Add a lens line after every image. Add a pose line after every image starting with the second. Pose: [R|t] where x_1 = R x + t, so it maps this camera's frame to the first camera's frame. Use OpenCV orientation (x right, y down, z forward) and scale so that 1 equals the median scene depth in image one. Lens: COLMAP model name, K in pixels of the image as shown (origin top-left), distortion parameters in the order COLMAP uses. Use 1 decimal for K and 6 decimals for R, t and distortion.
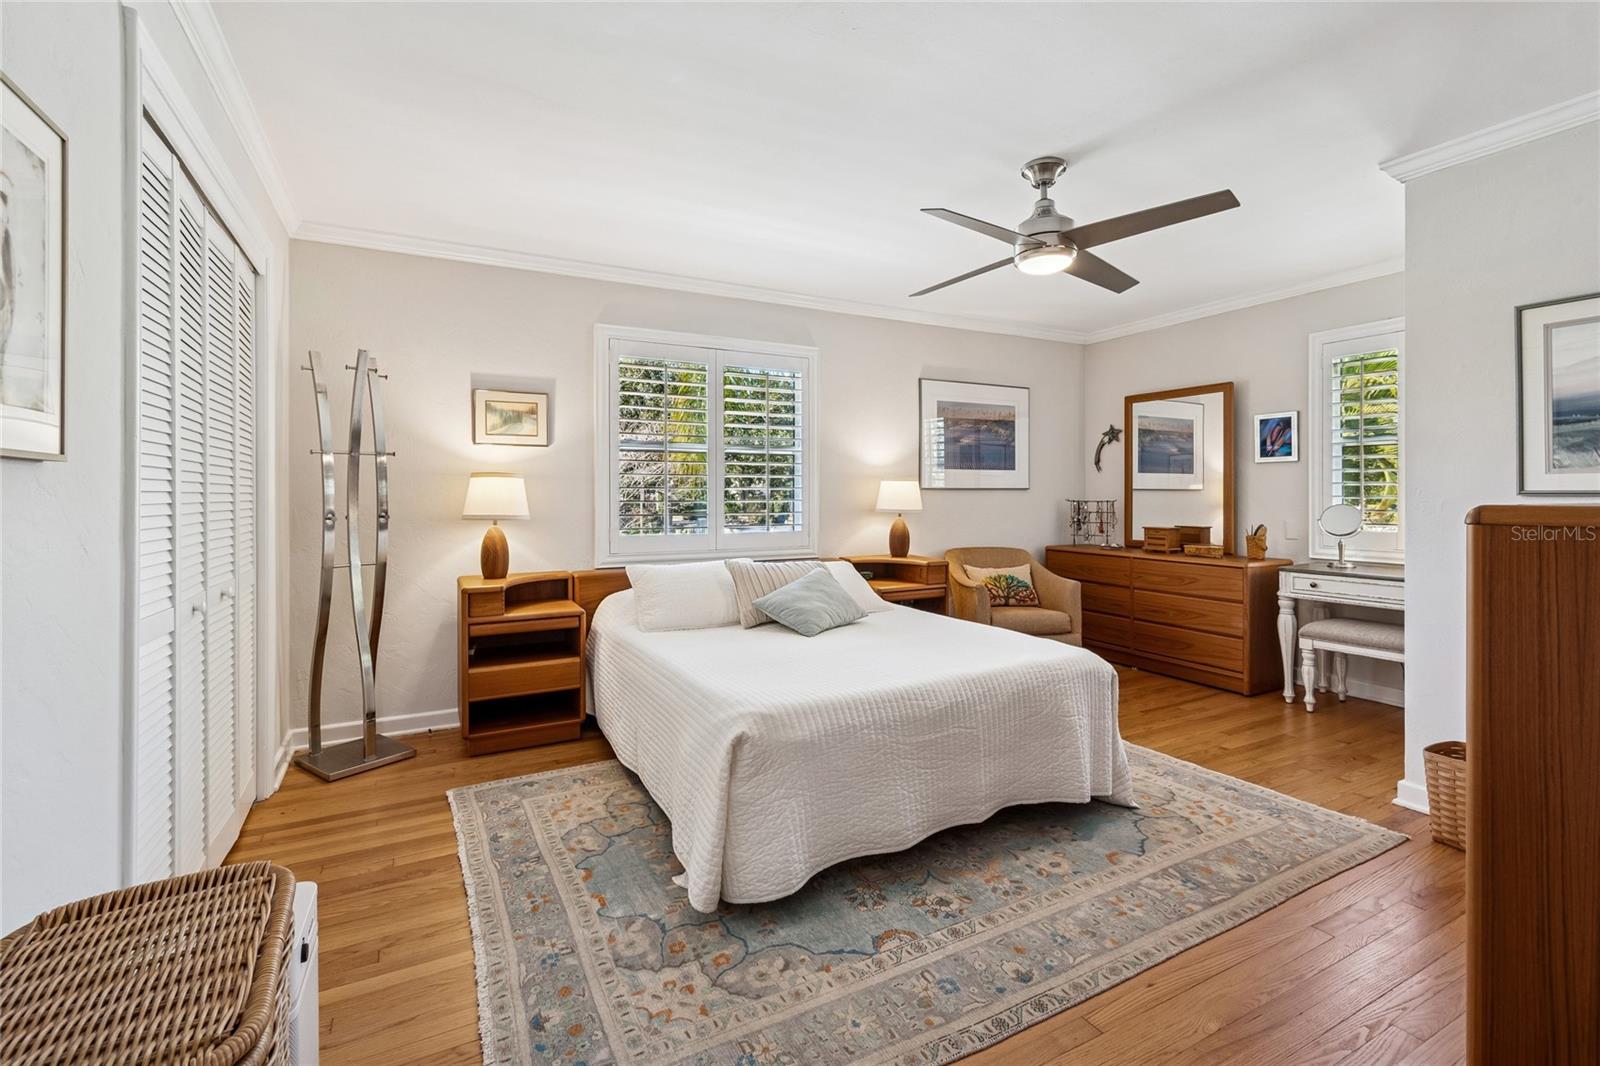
lens RADIAL K [[712.0, 0, 800.0], [0, 712.0, 533.0], [0, 0, 1]] dist [0.001504, -0.000062]
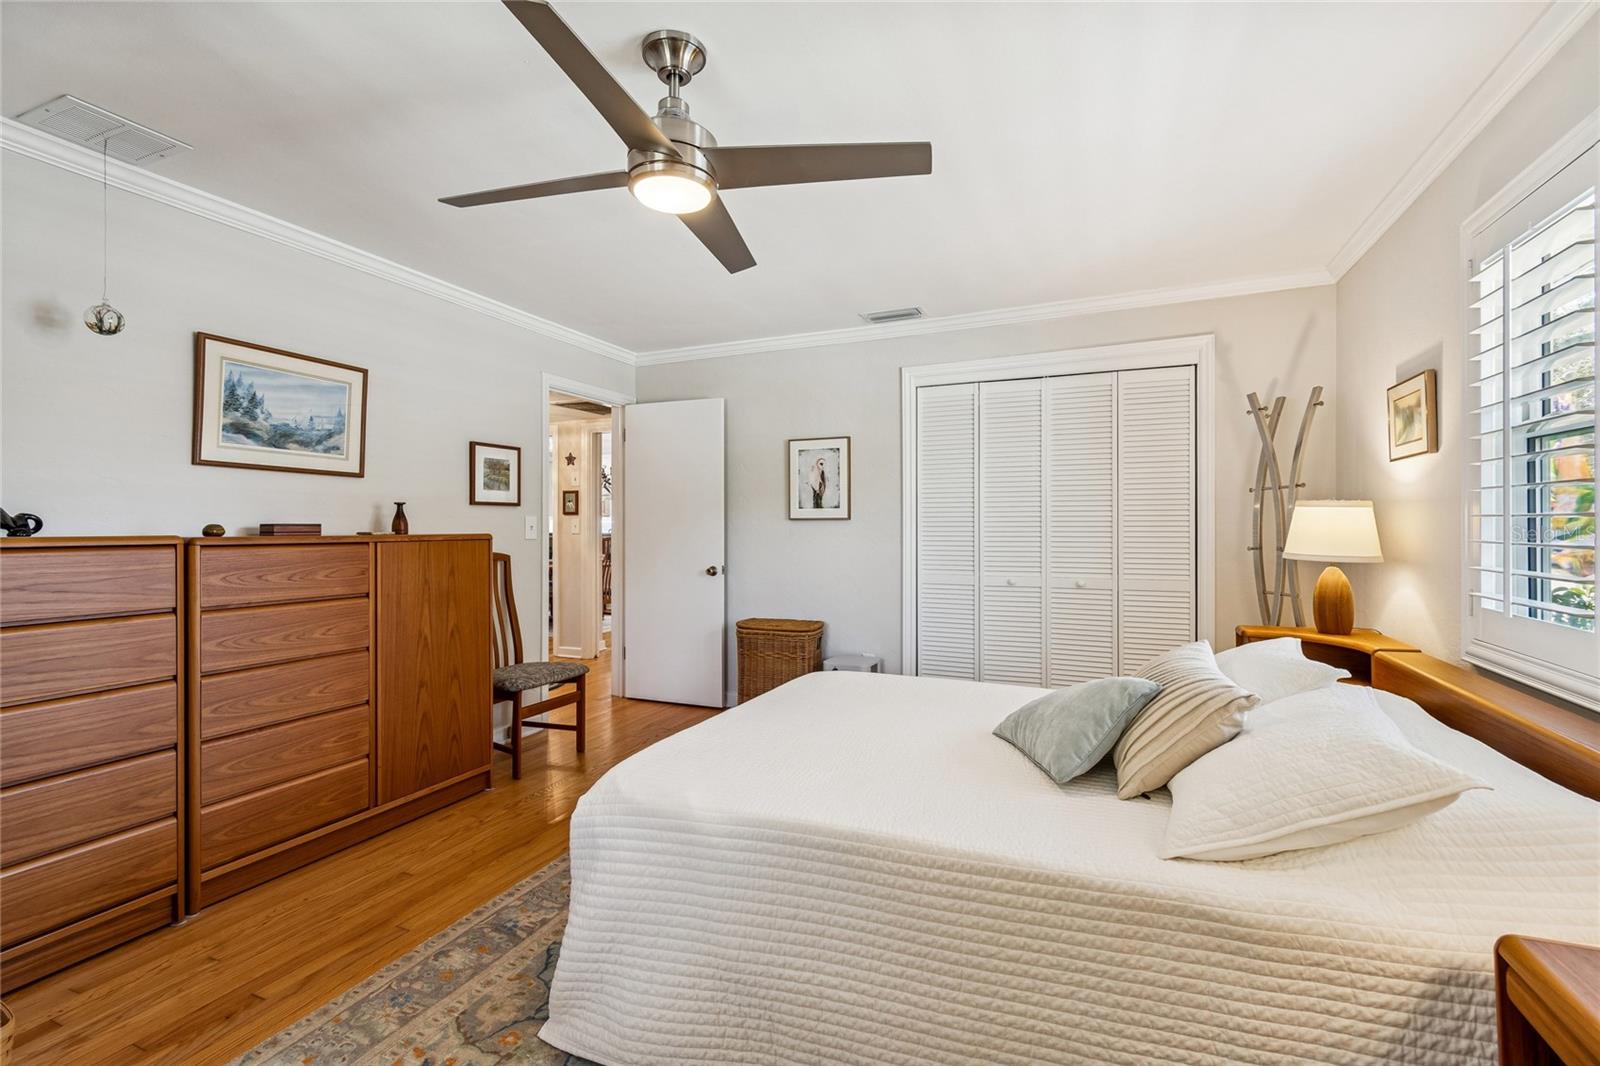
lens RADIAL K [[712.0, 0, 800.0], [0, 712.0, 533.0], [0, 0, 1]] dist [0.001504, -0.000062]
pose [[-0.773847, 0.016431, -0.633159, 0.760490], [-0.019381, 0.998581, 0.049601, -0.093918], [0.633076, 0.050655, -0.772431, 1.775103]]
